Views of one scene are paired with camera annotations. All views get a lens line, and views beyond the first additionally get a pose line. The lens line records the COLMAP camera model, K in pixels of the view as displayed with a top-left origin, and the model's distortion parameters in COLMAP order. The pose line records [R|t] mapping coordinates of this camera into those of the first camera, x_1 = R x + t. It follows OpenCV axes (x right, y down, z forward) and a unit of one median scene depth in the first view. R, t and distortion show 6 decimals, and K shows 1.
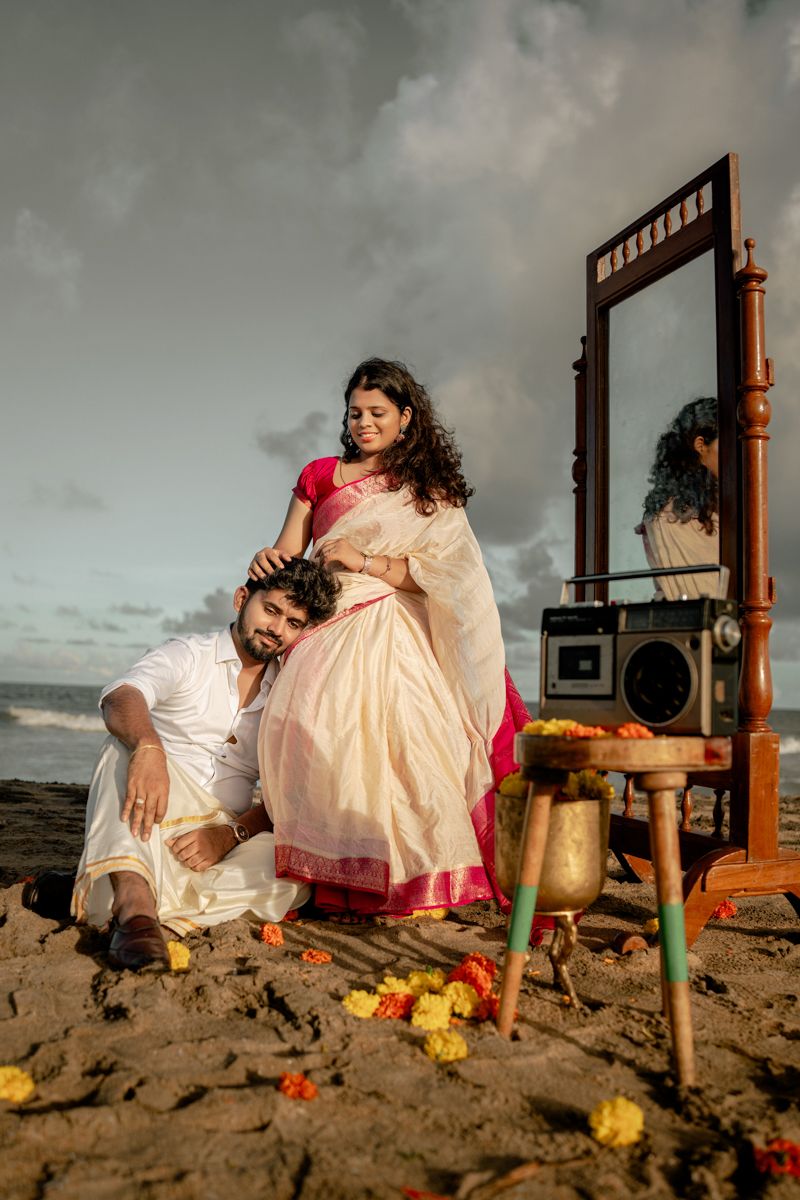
lens RADIAL K [[1164.6, 0, 400.0], [0, 1164.6, 574.5], [0, 0, 1]] dist [-0.090971, 0.004941]
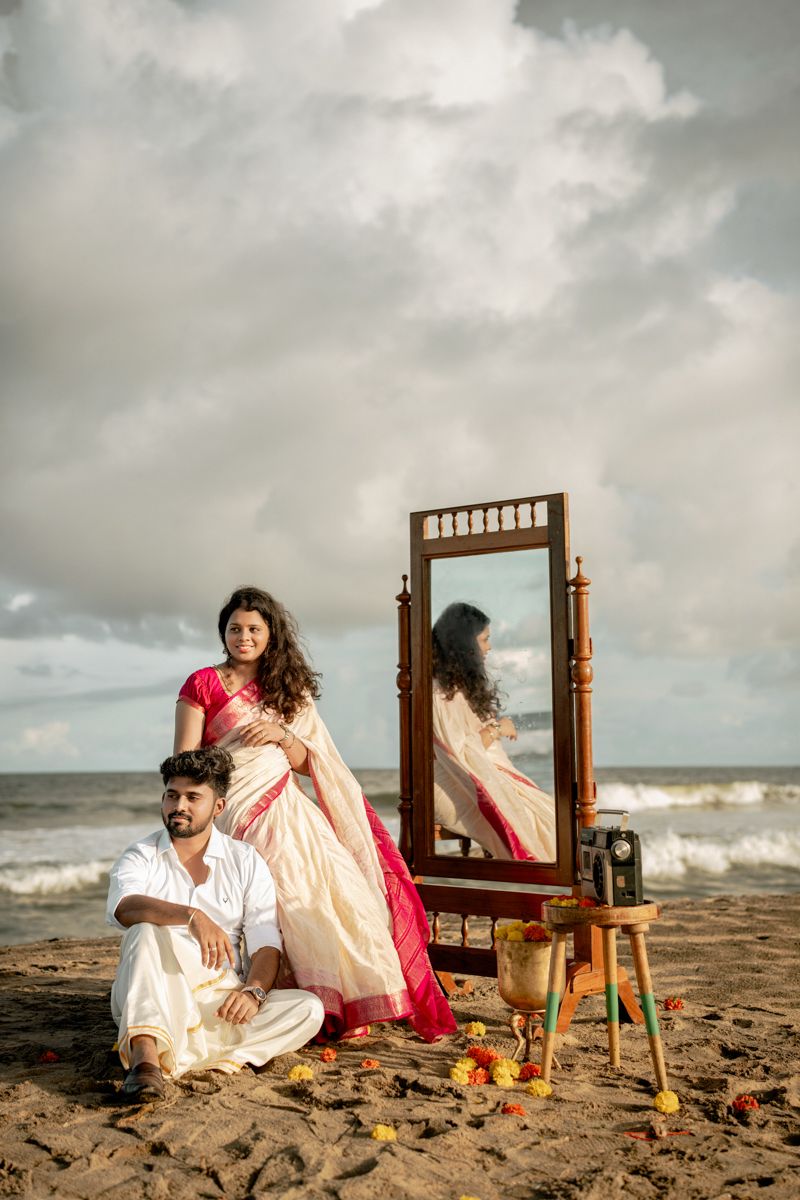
lens RADIAL K [[1660.1, 0, 403.5], [0, 1660.1, 587.0], [0, 0, 1]] dist [0.182797, 0.076795]
pose [[0.879145, 0.014215, 0.476342, -0.933570], [-0.013625, 0.999896, -0.004693, -0.236493], [-0.476360, -0.002364, 0.879247, -0.808639]]
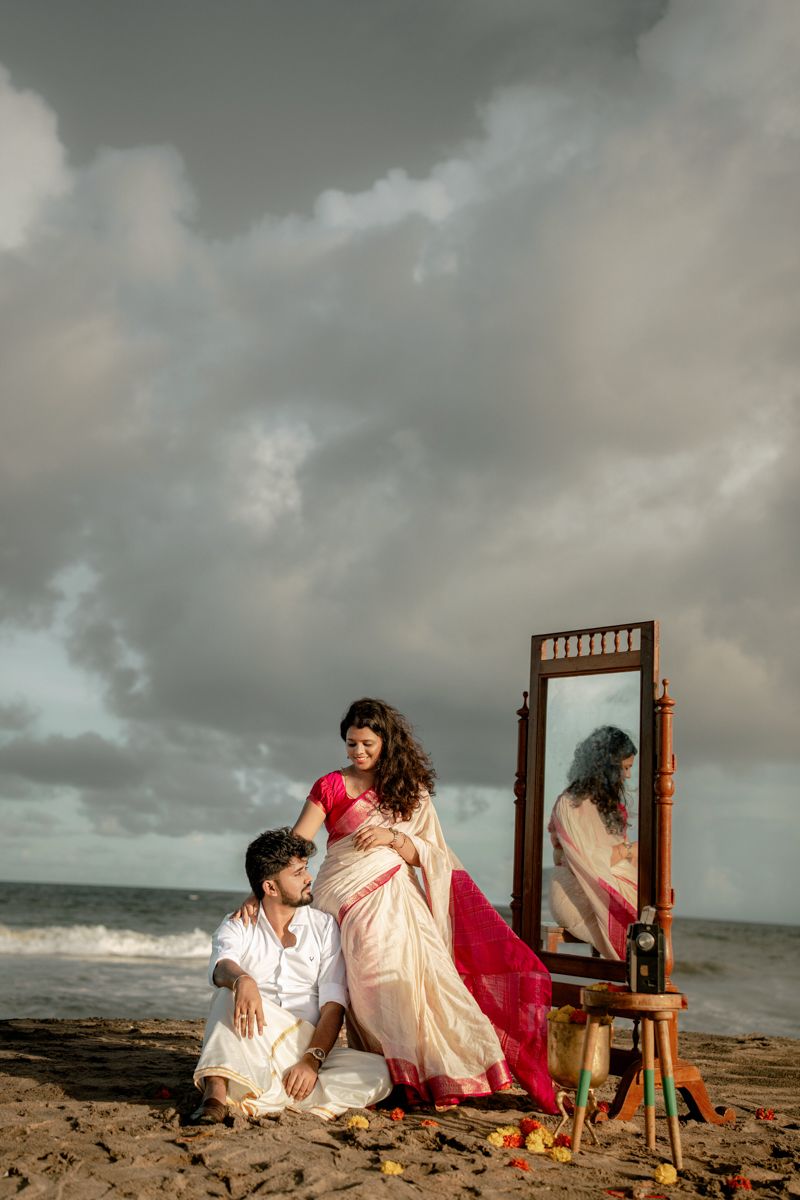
lens RADIAL K [[1660.1, 0, 403.5], [0, 1660.1, 587.0], [0, 0, 1]] dist [0.182797, 0.076795]
pose [[0.955490, 0.074160, 0.285549, -0.747103], [-0.053880, 0.995477, -0.078246, -0.213911], [-0.290060, 0.059378, 0.955165, -1.187154]]
